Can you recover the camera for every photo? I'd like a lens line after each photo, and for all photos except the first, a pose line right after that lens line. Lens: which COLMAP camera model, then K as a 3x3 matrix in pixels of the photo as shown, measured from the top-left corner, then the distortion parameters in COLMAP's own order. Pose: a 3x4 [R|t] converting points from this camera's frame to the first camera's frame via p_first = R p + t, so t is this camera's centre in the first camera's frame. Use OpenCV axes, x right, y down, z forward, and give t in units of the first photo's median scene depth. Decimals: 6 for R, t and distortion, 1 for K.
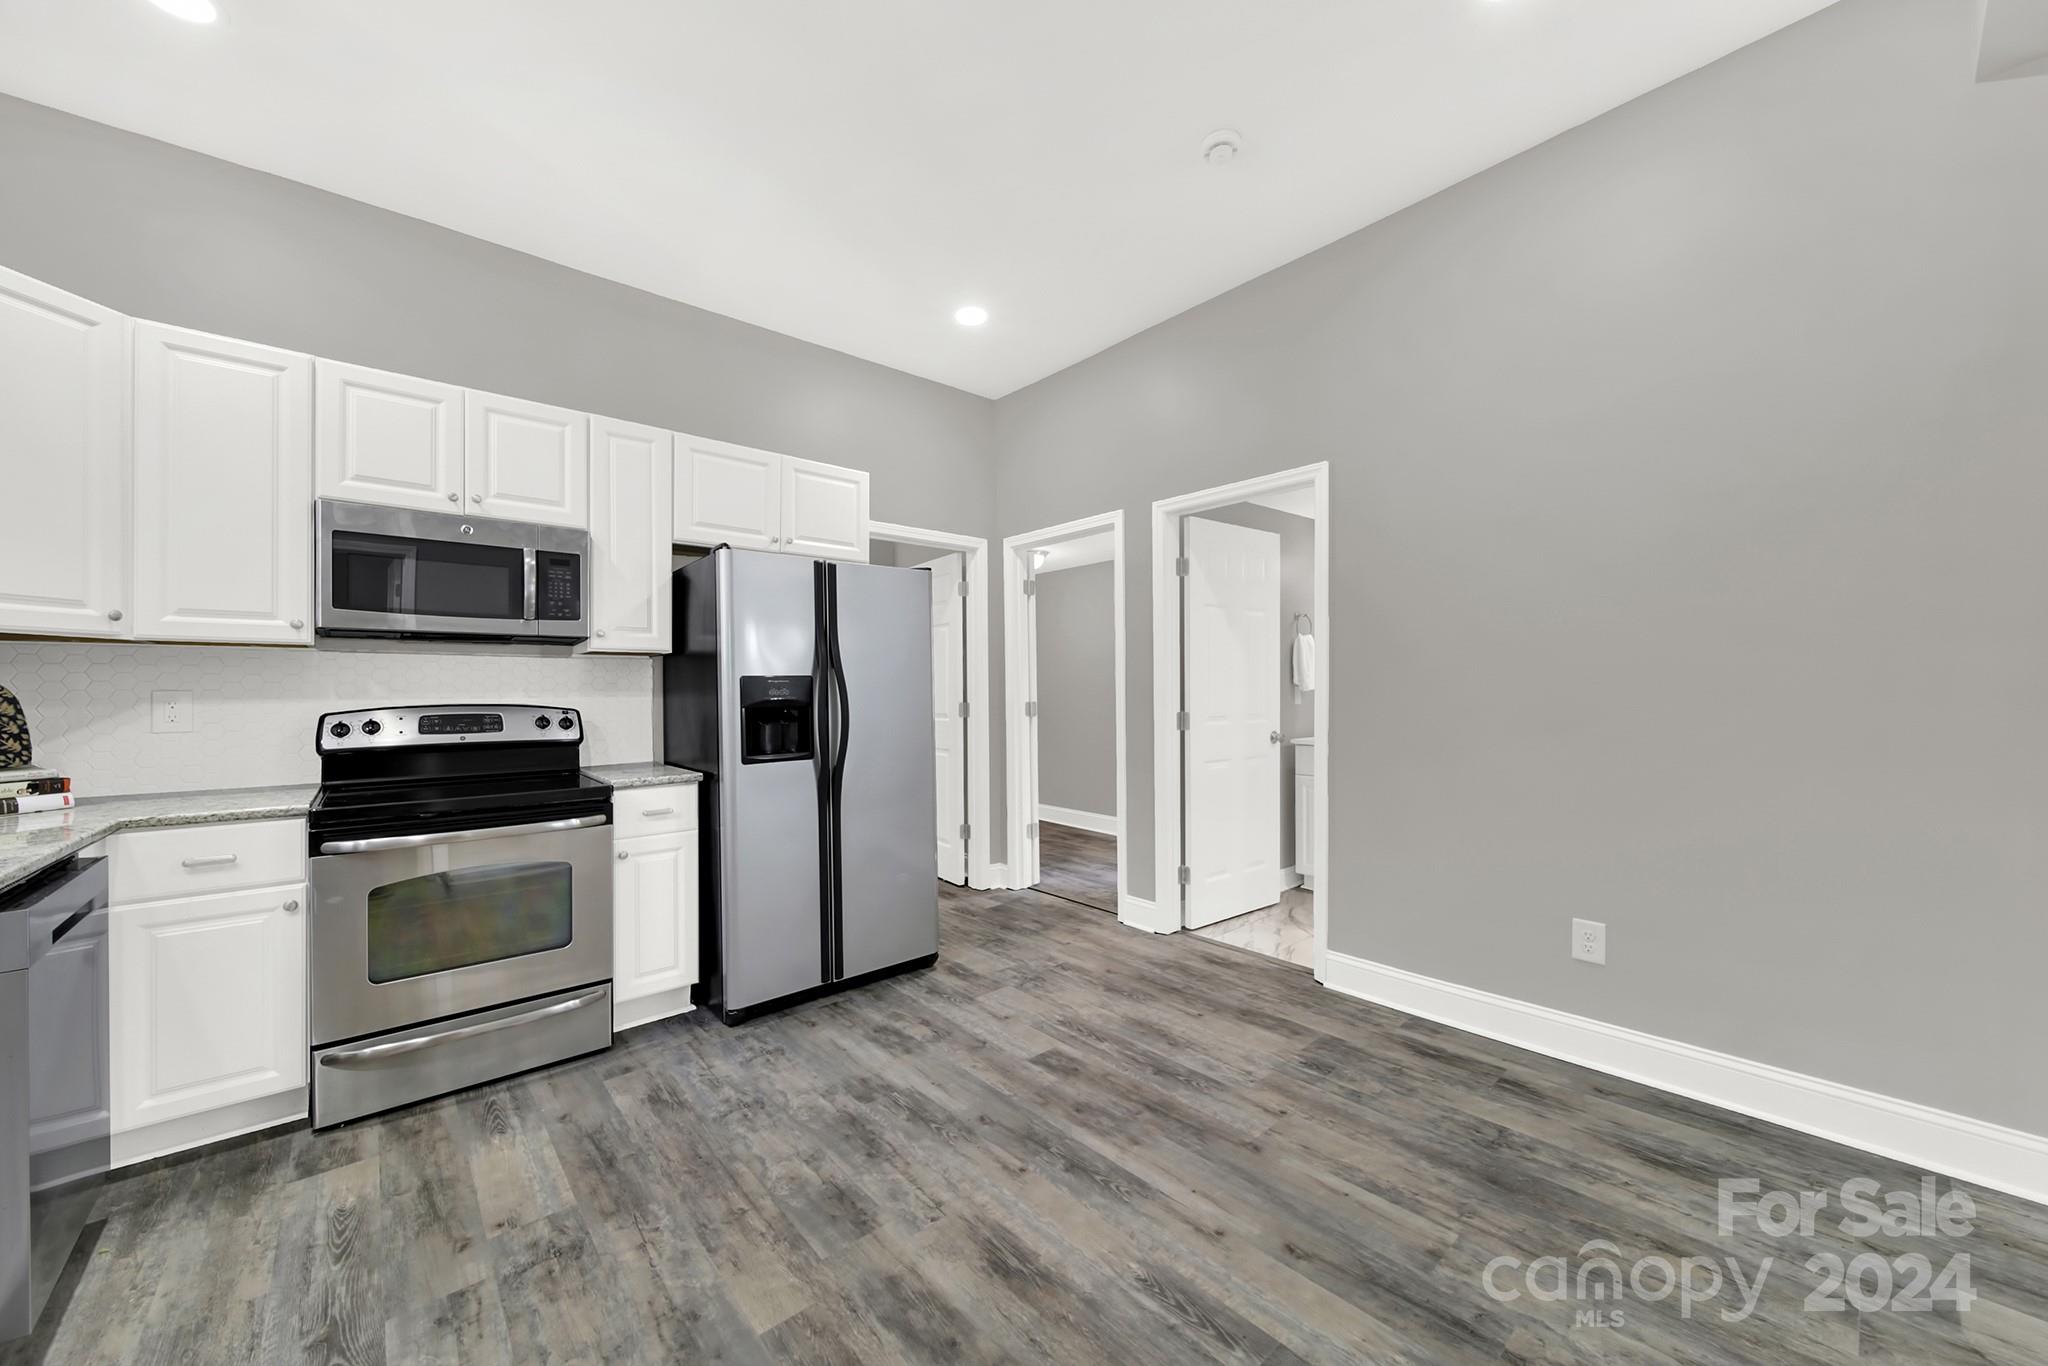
lens RADIAL K [[748.3, 0, 1020.0], [0, 748.3, 685.6], [0, 0, 1]] dist [0.002447, -0.002288]
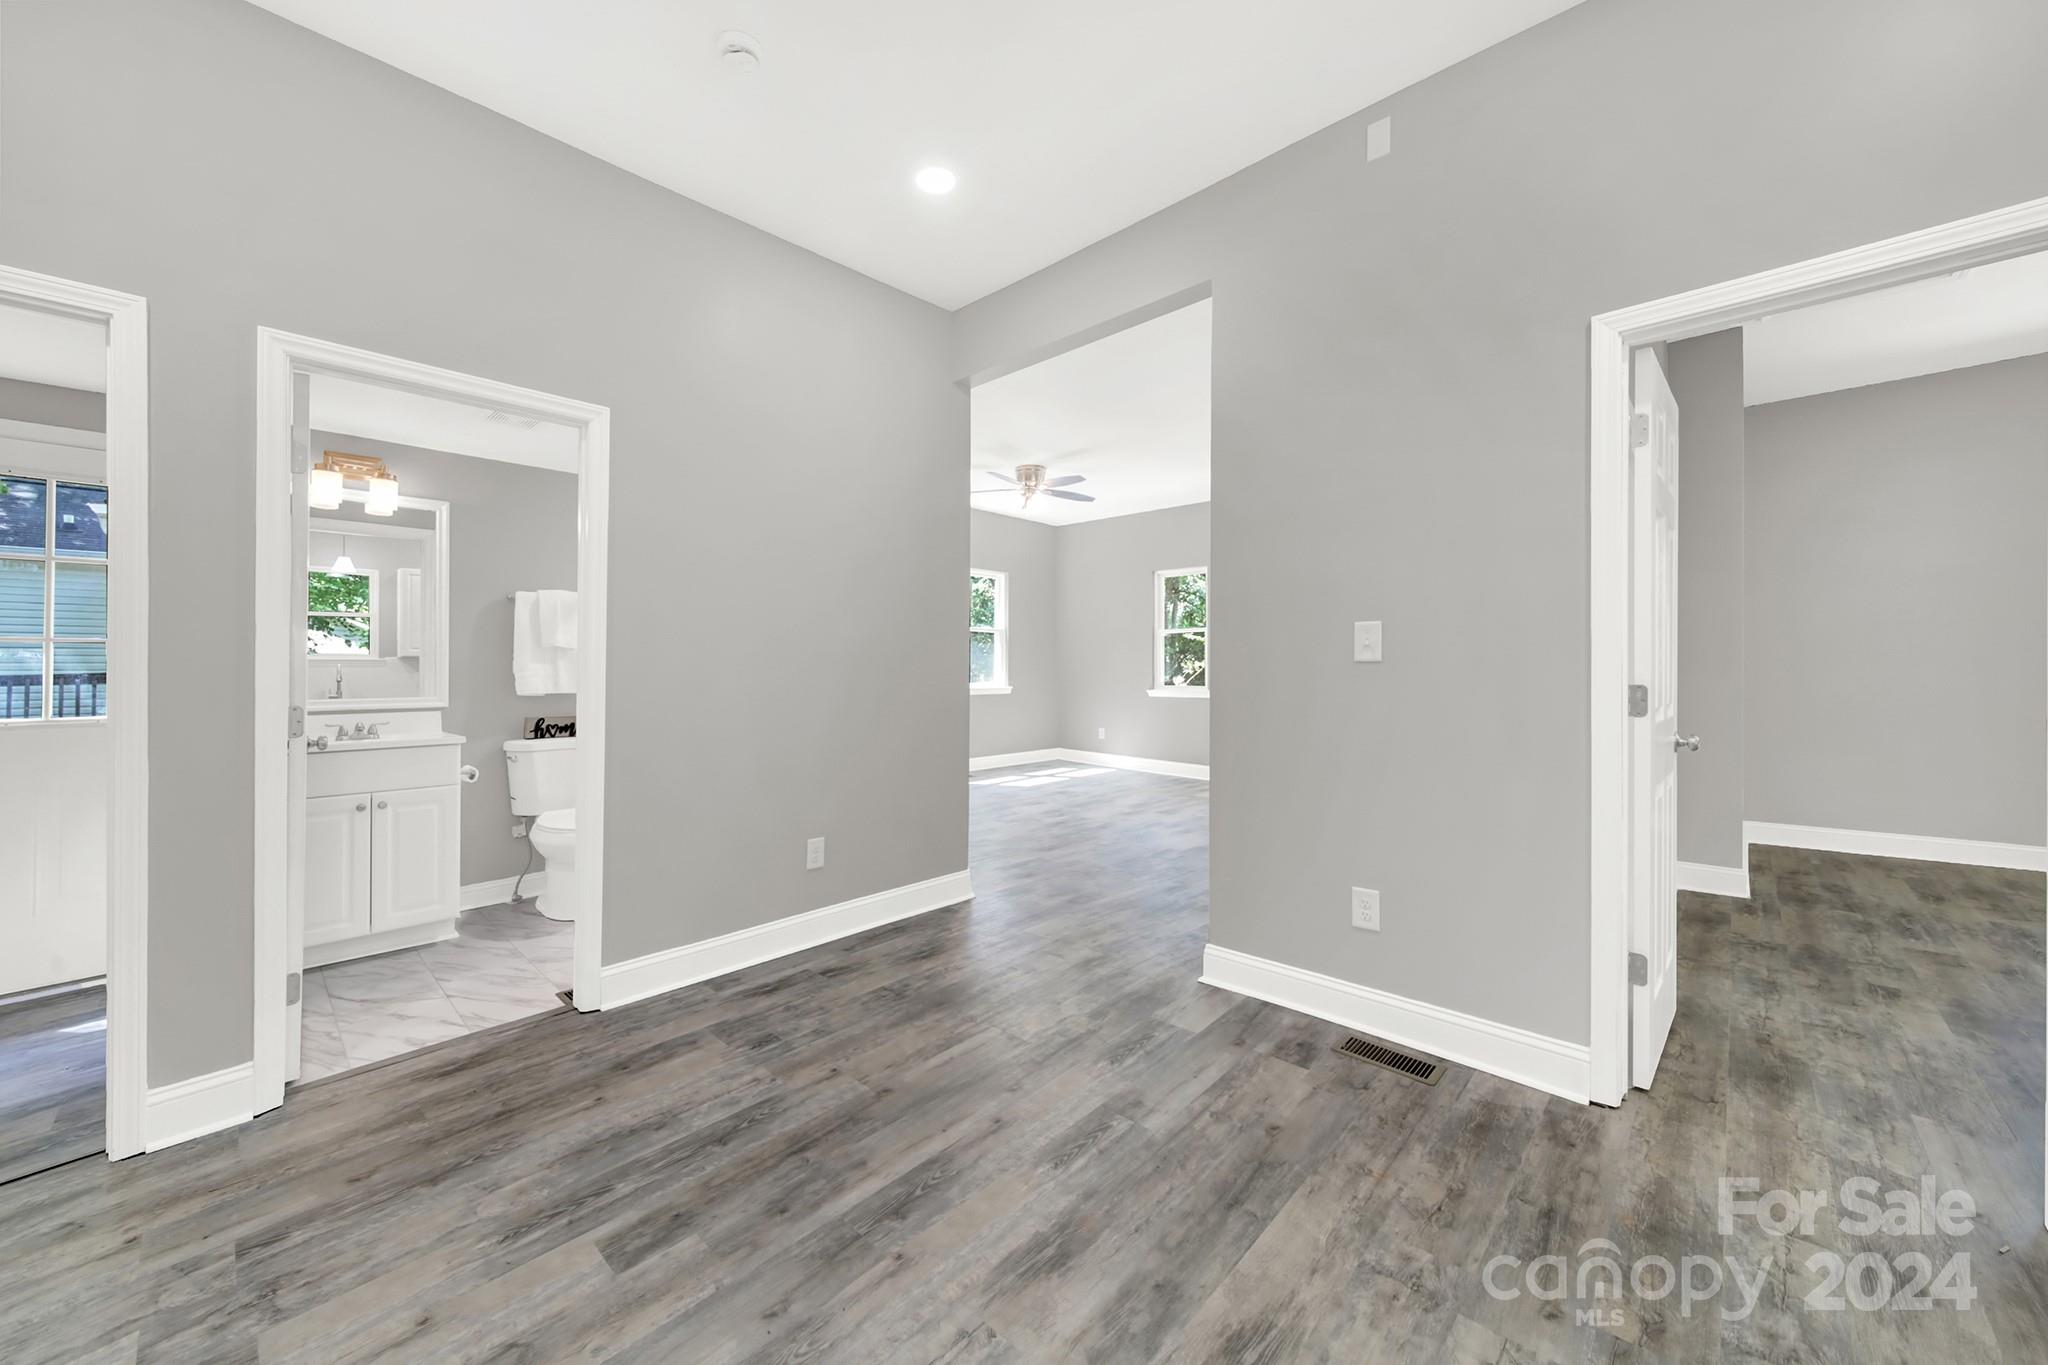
lens RADIAL K [[748.3, 0, 1013.4], [0, 748.3, 693.5], [0, 0, 1]] dist [0.002447, -0.002288]
pose [[-0.098561, -0.016528, 0.994994, -0.650193], [0.004012, 0.999847, 0.017006, 0.019732], [-0.995123, 0.005668, -0.098480, 0.771017]]
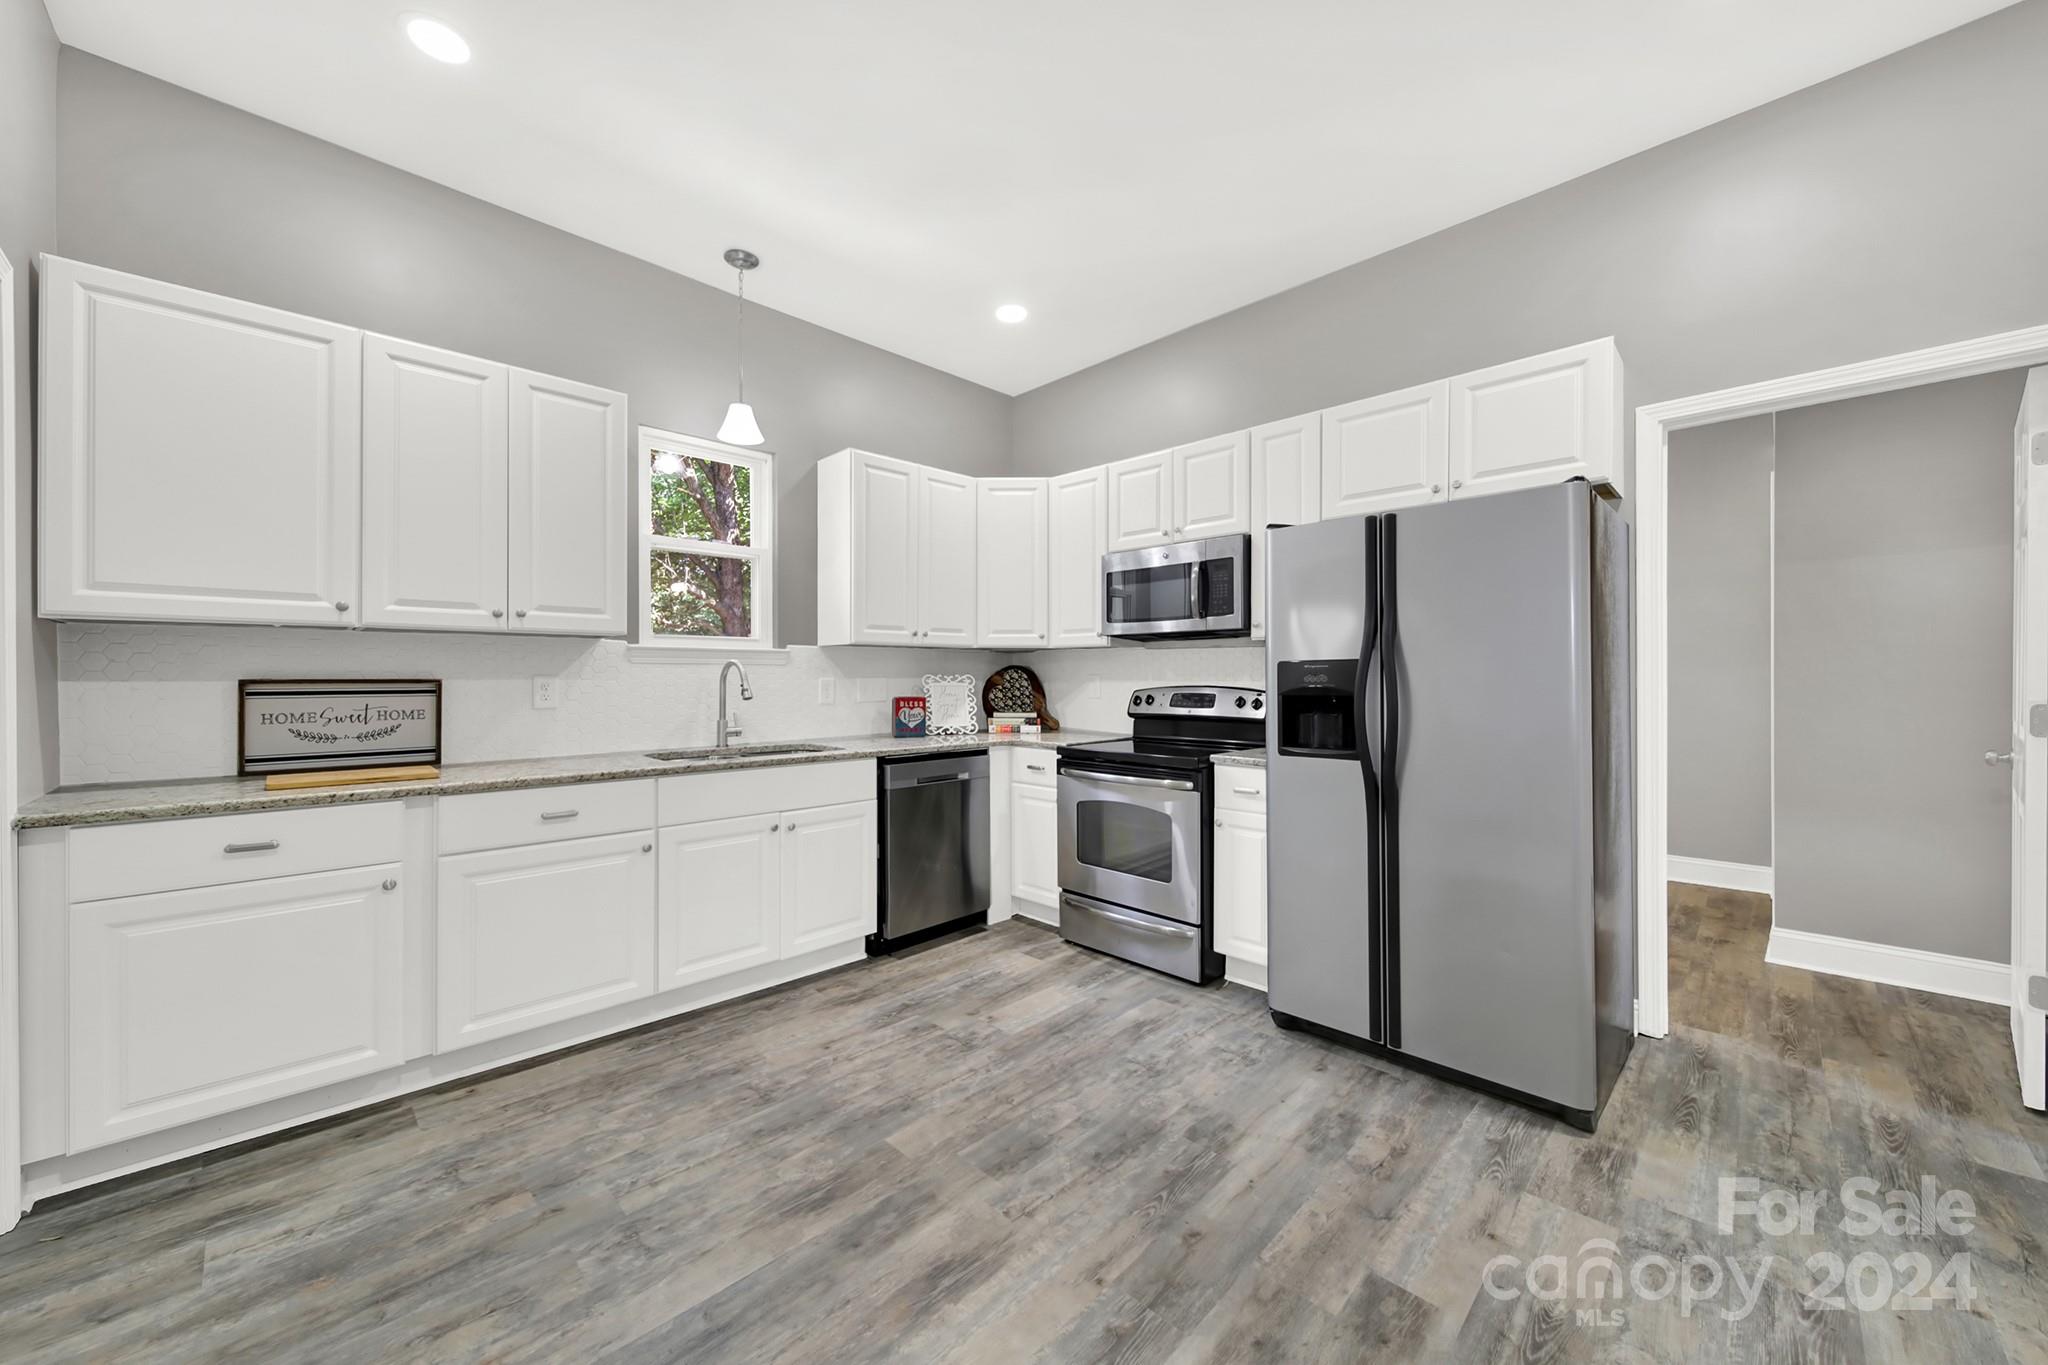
lens RADIAL K [[748.3, 0, 1013.6], [0, 748.3, 681.9], [0, 0, 1]] dist [0.002447, -0.002288]
pose [[0.070701, 0.014486, -0.997392, 0.633179], [0.004636, 0.999879, 0.014851, -0.003361], [0.997487, -0.005674, 0.070626, 0.692221]]
